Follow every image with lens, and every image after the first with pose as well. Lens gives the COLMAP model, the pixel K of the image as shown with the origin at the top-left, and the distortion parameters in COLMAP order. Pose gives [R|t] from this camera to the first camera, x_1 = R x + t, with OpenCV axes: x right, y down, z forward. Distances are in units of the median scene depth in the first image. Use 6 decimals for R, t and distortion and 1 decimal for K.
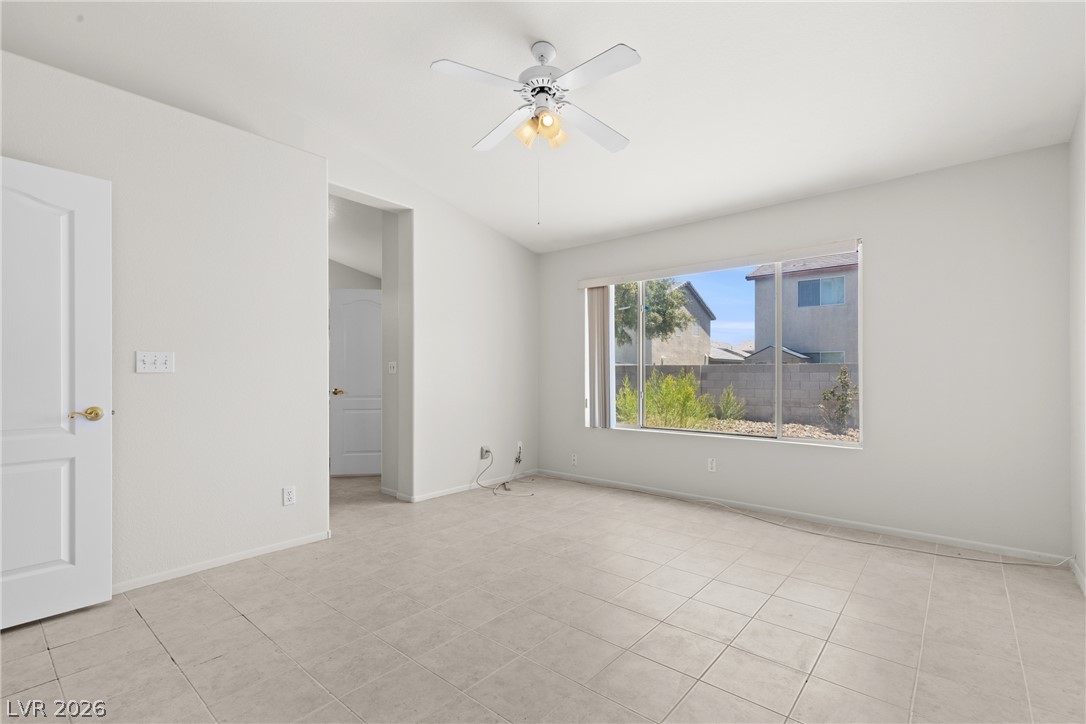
lens RADIAL K [[489.7, 0, 557.1], [0, 489.7, 371.6], [0, 0, 1]] dist [0.000740, 0.000065]
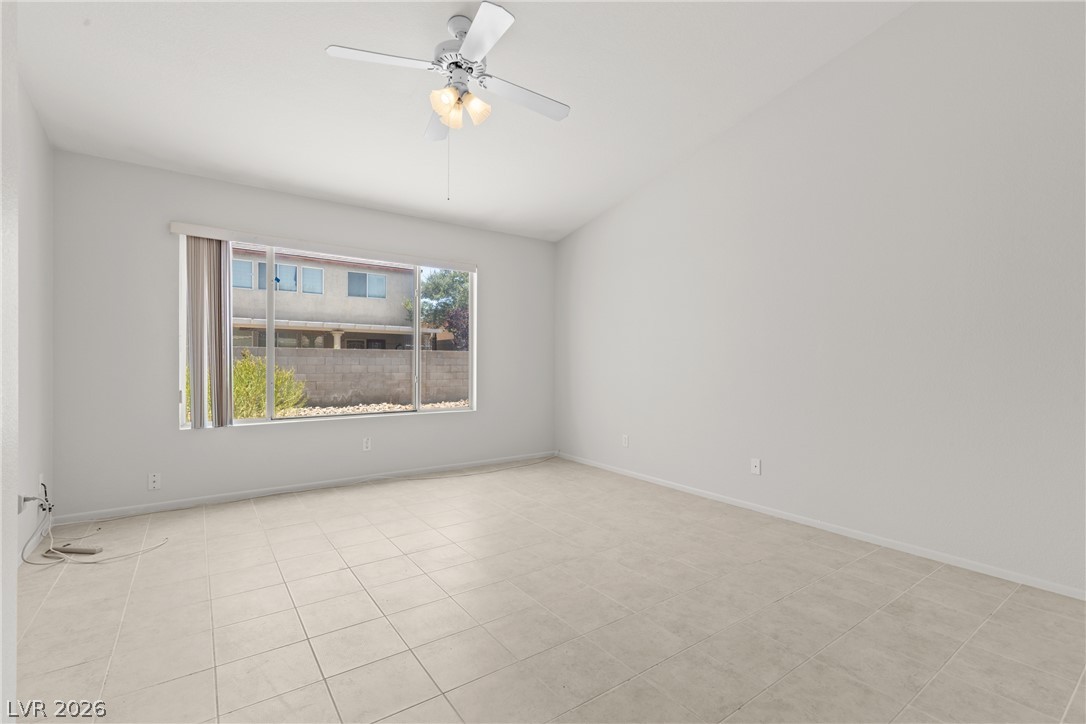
lens RADIAL K [[479.9, 0, 540.3], [0, 479.9, 364.9], [0, 0, 1]] dist [0.002010, -0.000220]
pose [[0.258773, -0.008145, 0.965904, -0.708003], [-0.012009, 0.999860, 0.011649, 0.004582], [-0.965863, -0.014614, 0.258639, 0.458121]]
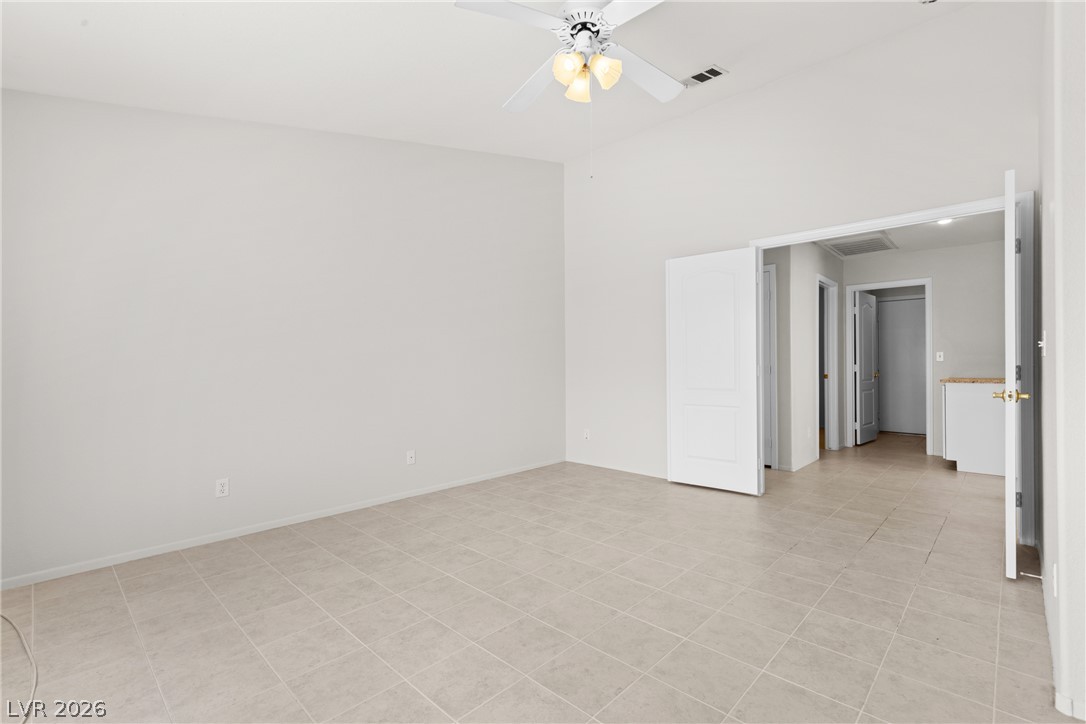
lens RADIAL K [[492.1, 0, 545.8], [0, 492.1, 365.5], [0, 0, 1]] dist [0.004351, 0.000340]
pose [[-0.996907, 0.008419, 0.078136, -0.018174], [0.008408, 0.999965, -0.000478, 0.009042], [-0.078137, 0.000181, -0.996943, 1.438050]]
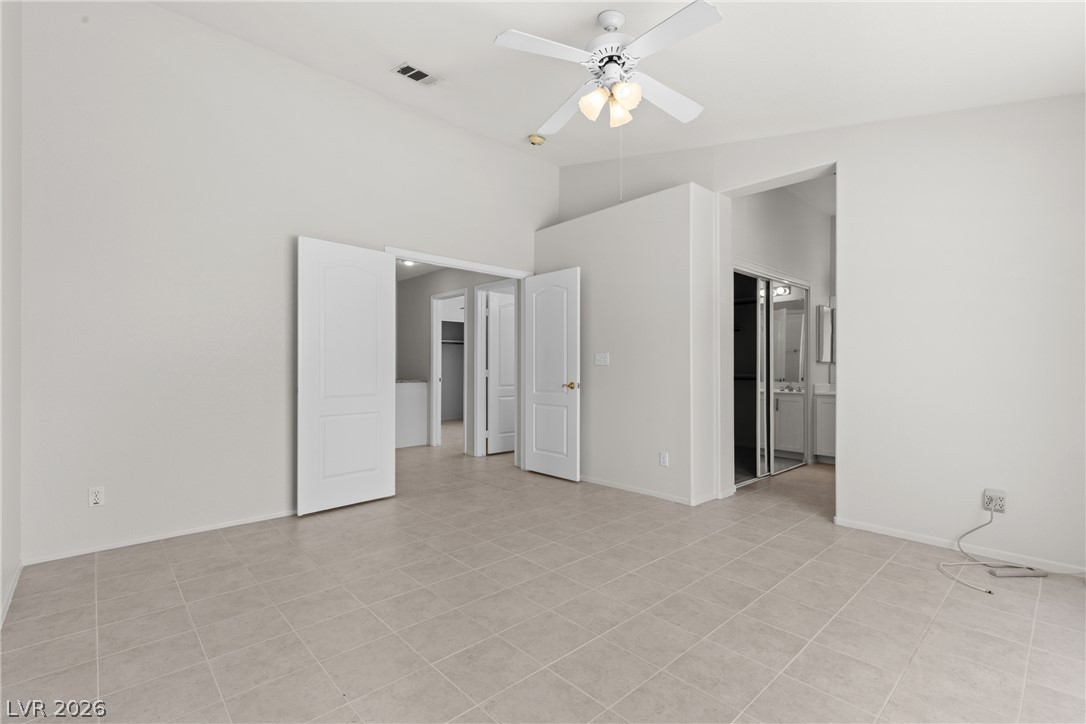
lens RADIAL K [[492.1, 0, 545.8], [0, 492.1, 365.5], [0, 0, 1]] dist [0.004351, 0.000340]
pose [[-0.129168, 0.000141, -0.991623, 0.714161], [0.003232, 0.999995, -0.000279, 0.003000], [0.991617, -0.003241, -0.129168, 0.771857]]
